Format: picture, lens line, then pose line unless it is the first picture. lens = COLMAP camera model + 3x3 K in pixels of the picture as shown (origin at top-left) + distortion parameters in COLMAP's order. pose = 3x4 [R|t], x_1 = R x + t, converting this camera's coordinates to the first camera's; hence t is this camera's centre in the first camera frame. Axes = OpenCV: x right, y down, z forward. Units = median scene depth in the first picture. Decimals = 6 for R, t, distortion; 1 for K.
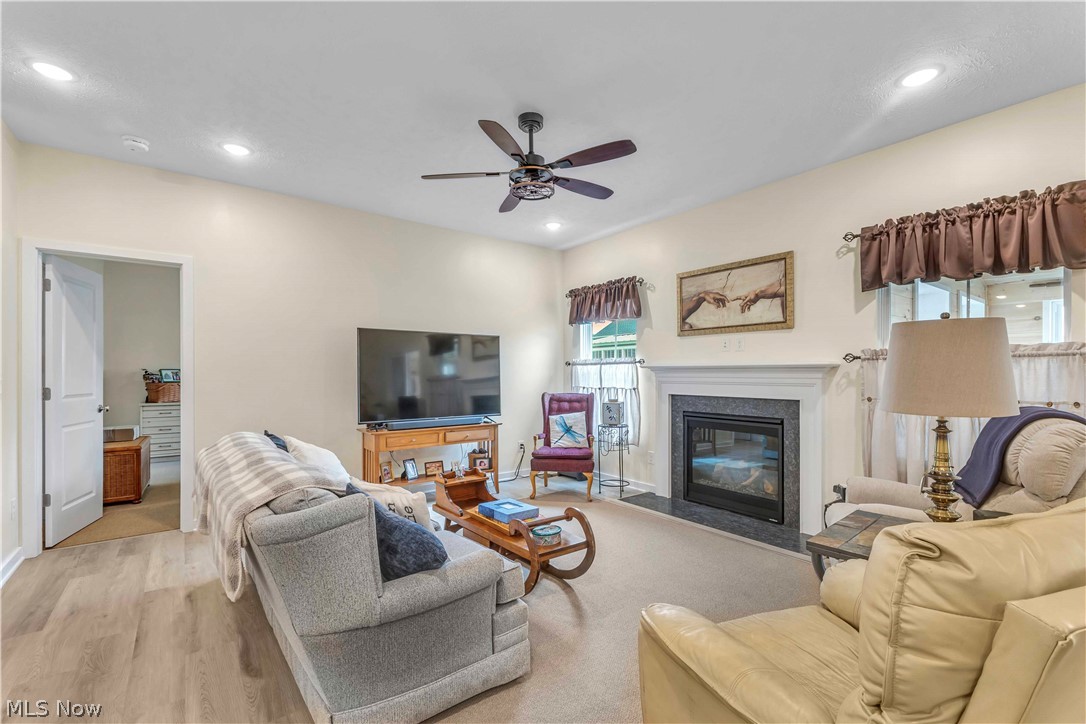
lens RADIAL K [[470.6, 0, 540.5], [0, 470.6, 372.8], [0, 0, 1]] dist [0.009213, 0.000099]
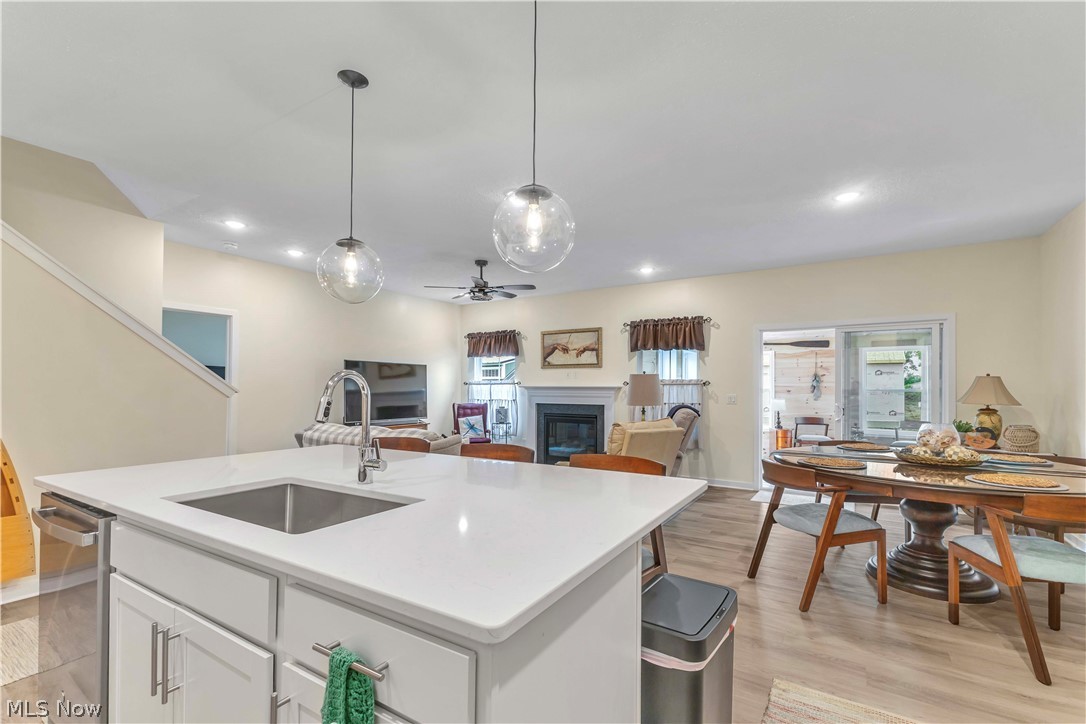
lens RADIAL K [[484.4, 0, 526.7], [0, 484.4, 393.0], [0, 0, 1]] dist [0.008520, -0.000086]
pose [[0.949175, 0.003045, 0.314735, -0.301685], [-0.005839, 0.999951, 0.007935, -0.003554], [-0.314696, -0.009369, 0.949146, -0.626564]]
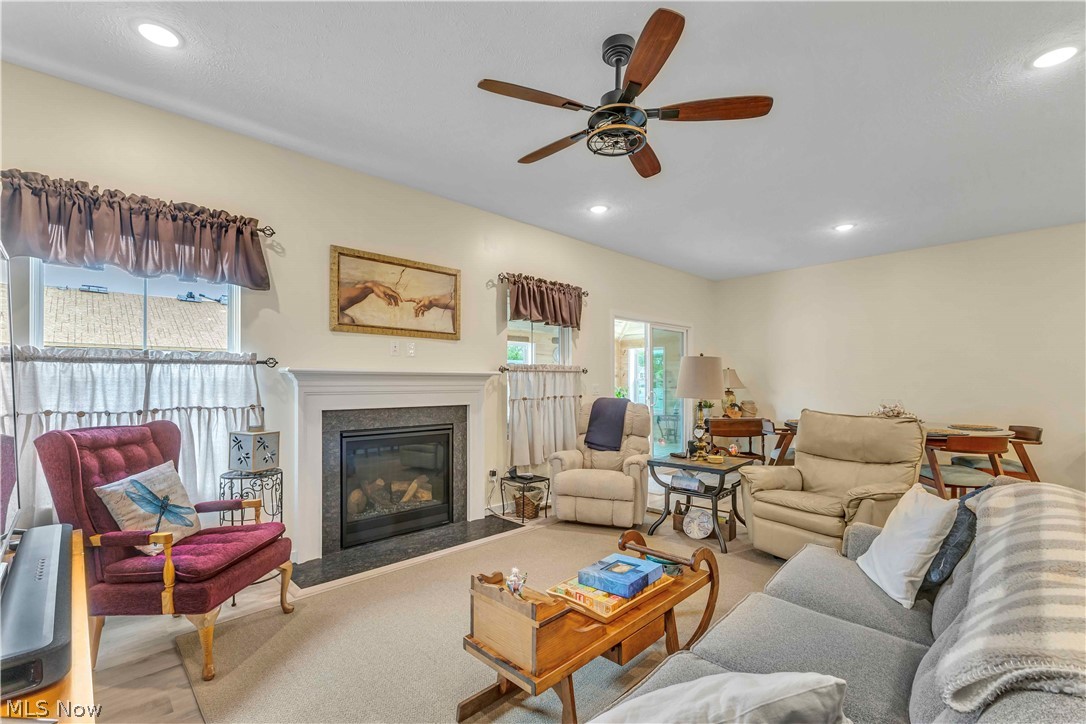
lens RADIAL K [[484.4, 0, 526.7], [0, 484.4, 393.0], [0, 0, 1]] dist [0.008520, -0.000086]
pose [[-0.116262, -0.016334, 0.993084, -0.492320], [0.005710, 0.999837, 0.017114, 0.008253], [-0.993202, 0.007660, -0.116150, 0.787236]]
